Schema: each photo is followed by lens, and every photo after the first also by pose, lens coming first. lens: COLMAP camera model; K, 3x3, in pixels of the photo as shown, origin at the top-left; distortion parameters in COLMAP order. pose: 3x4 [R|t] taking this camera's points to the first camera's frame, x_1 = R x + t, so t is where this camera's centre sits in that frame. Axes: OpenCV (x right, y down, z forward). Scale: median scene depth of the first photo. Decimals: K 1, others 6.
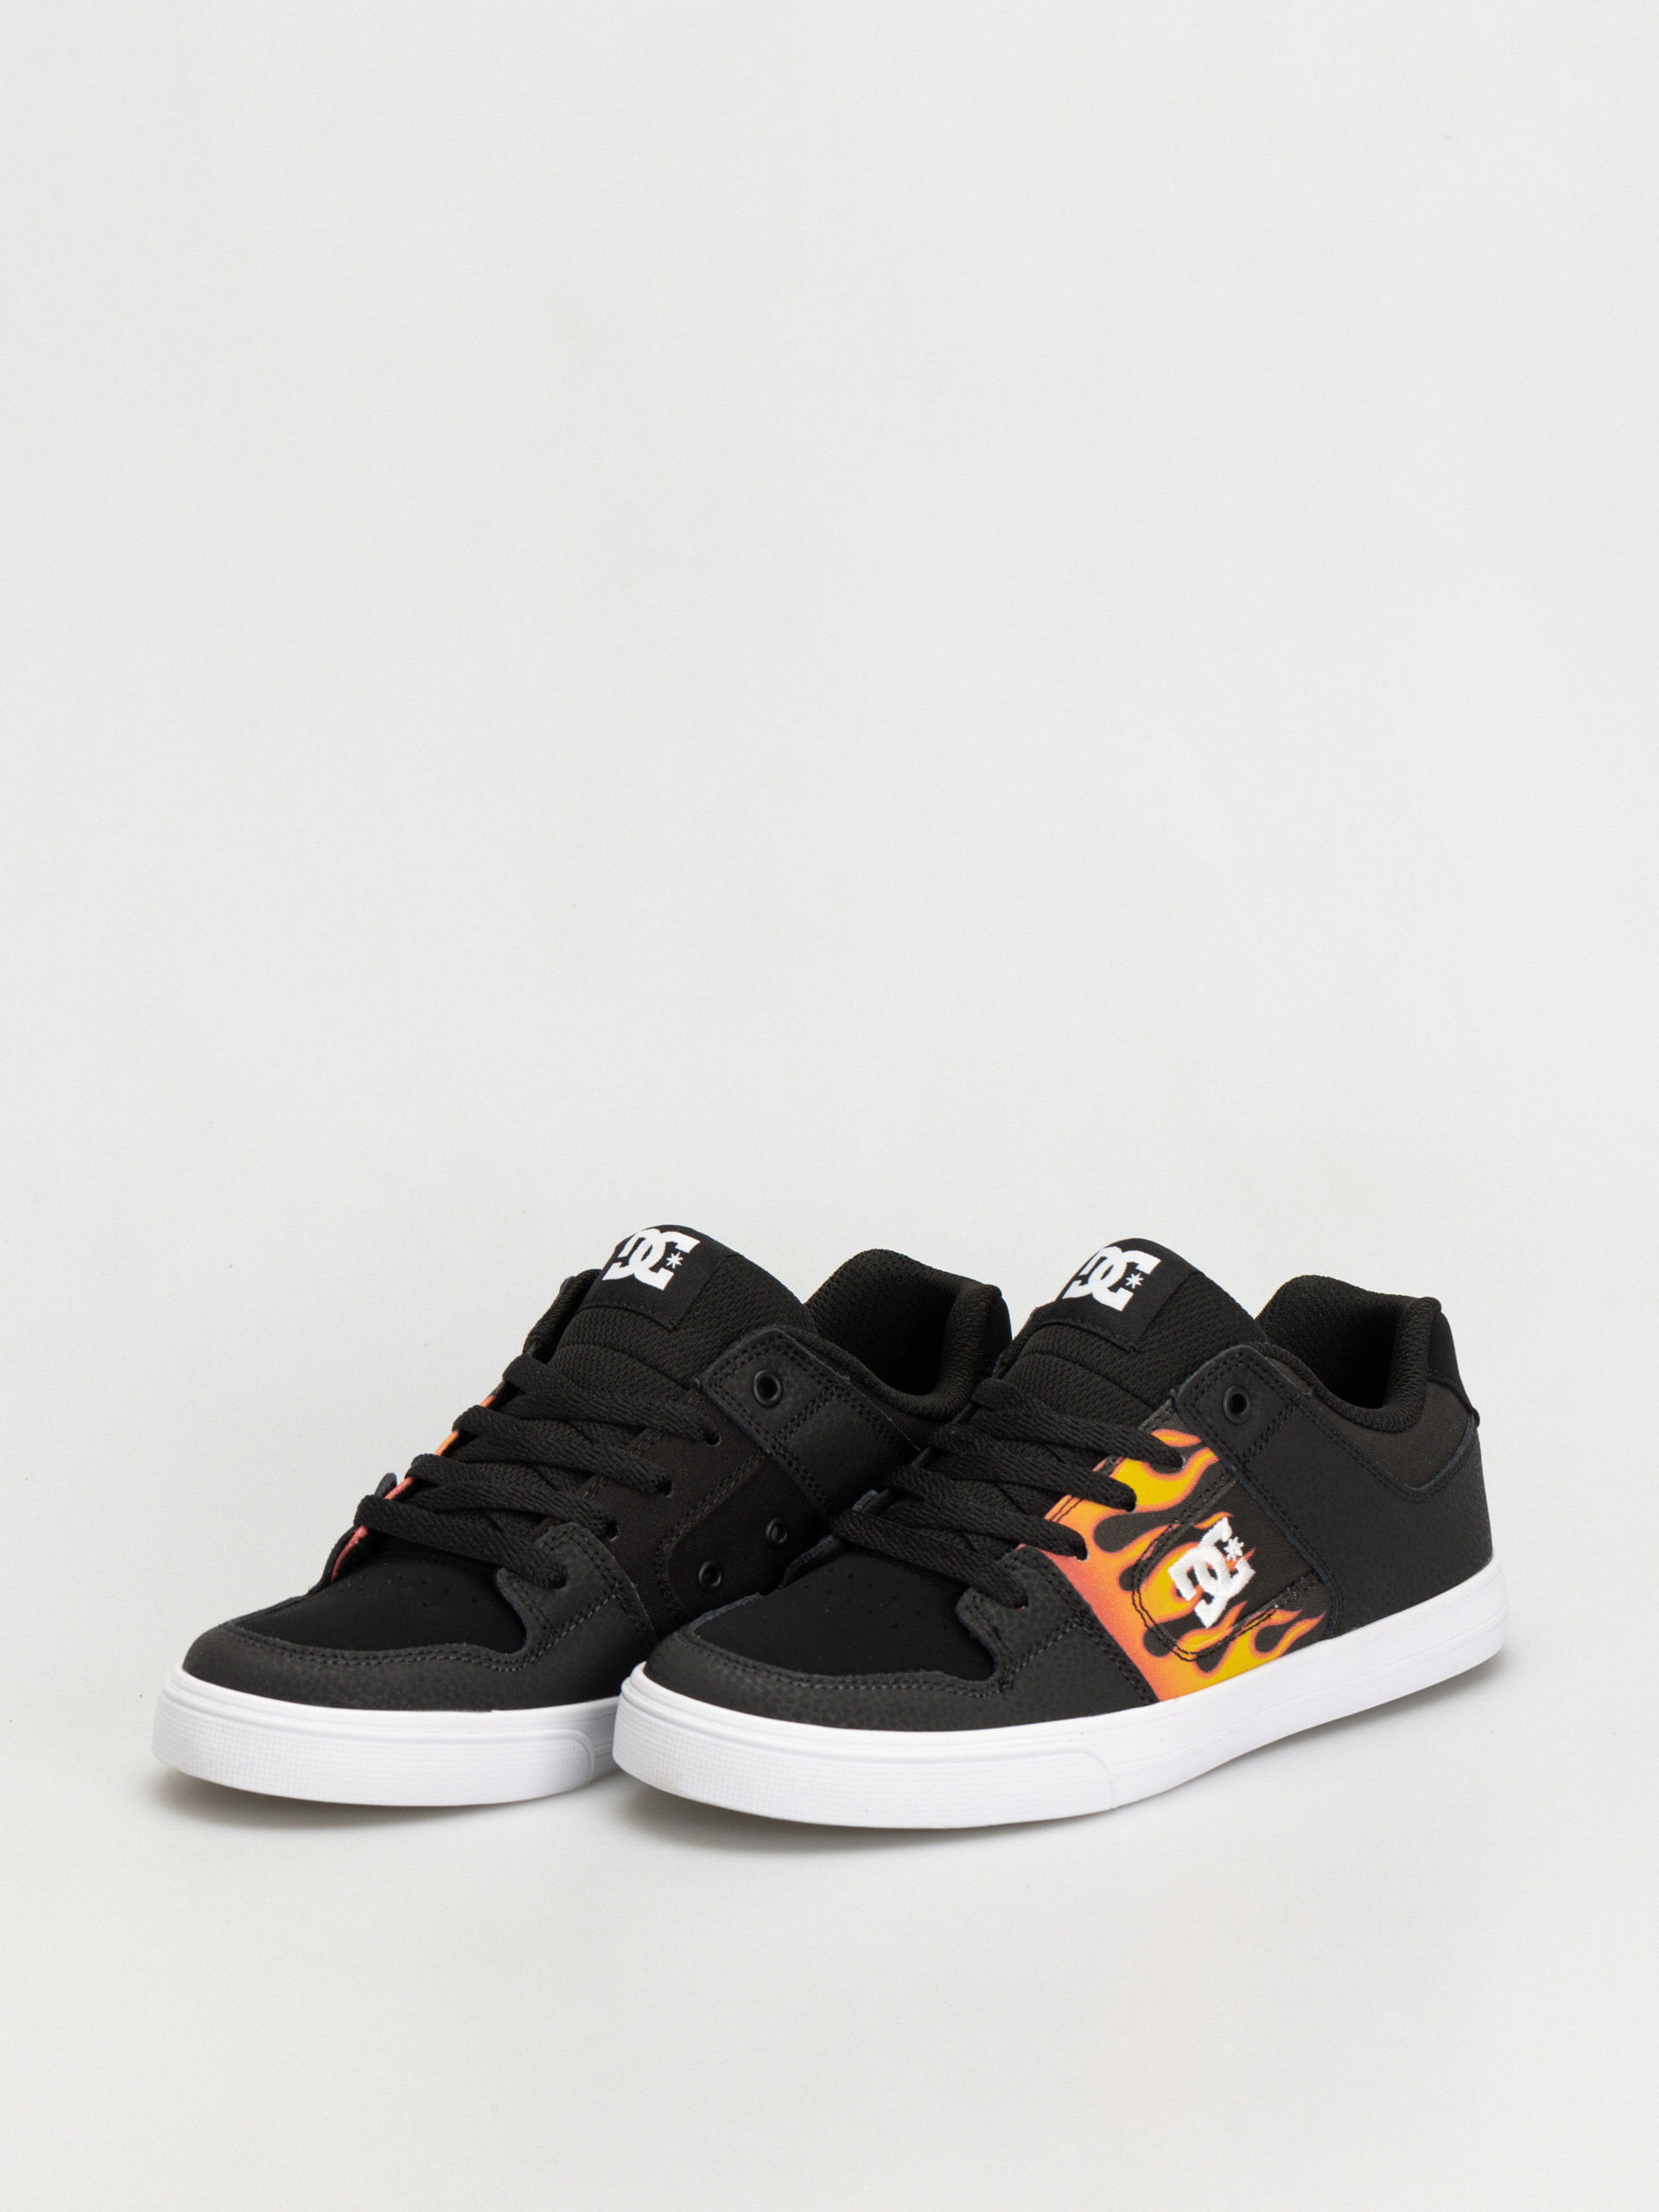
lens RADIAL K [[6142.2, 0, 823.5], [0, 6142.2, 1099.8], [0, 0, 1]] dist [0.180779, 0.000000]
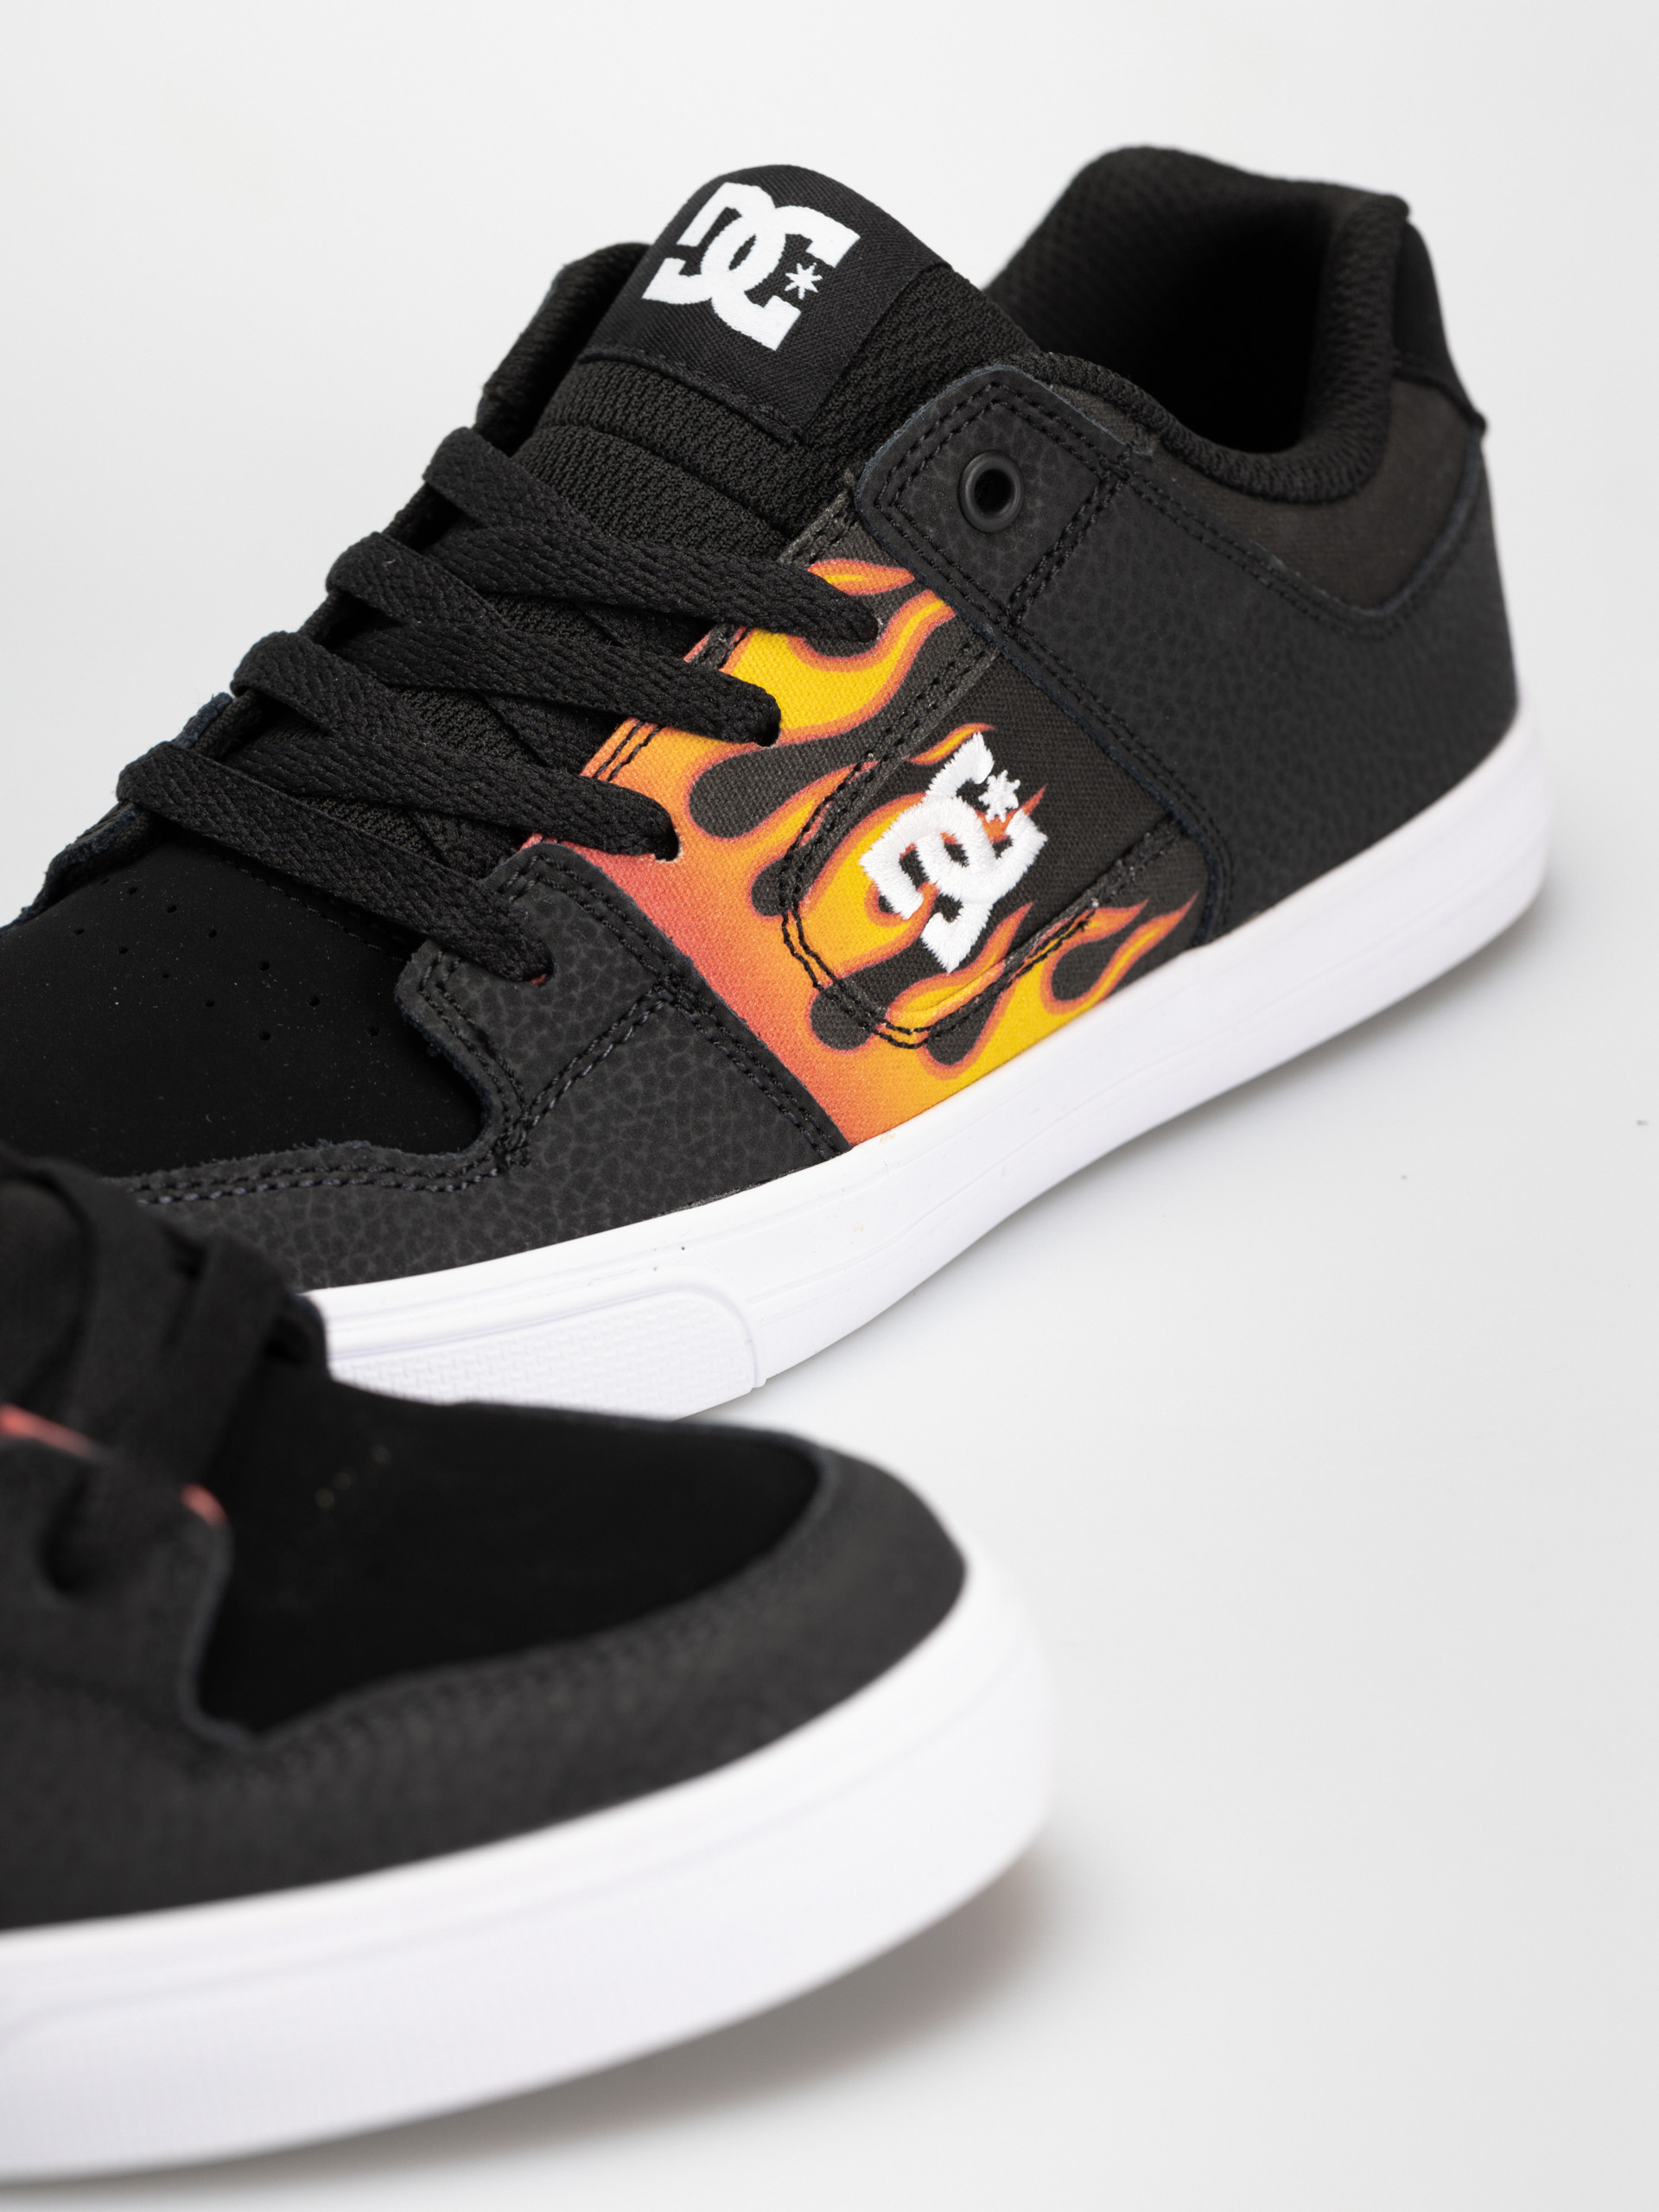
lens RADIAL K [[6142.2, 0, 761.4], [0, 6142.2, 1162.0], [0, 0, 1]] dist [0.180779, 0.000000]
pose [[0.998207, -0.058192, 0.014018, 0.040896], [0.053507, 0.972471, 0.226796, -0.006555], [-0.026830, -0.225639, 0.973841, 0.545434]]
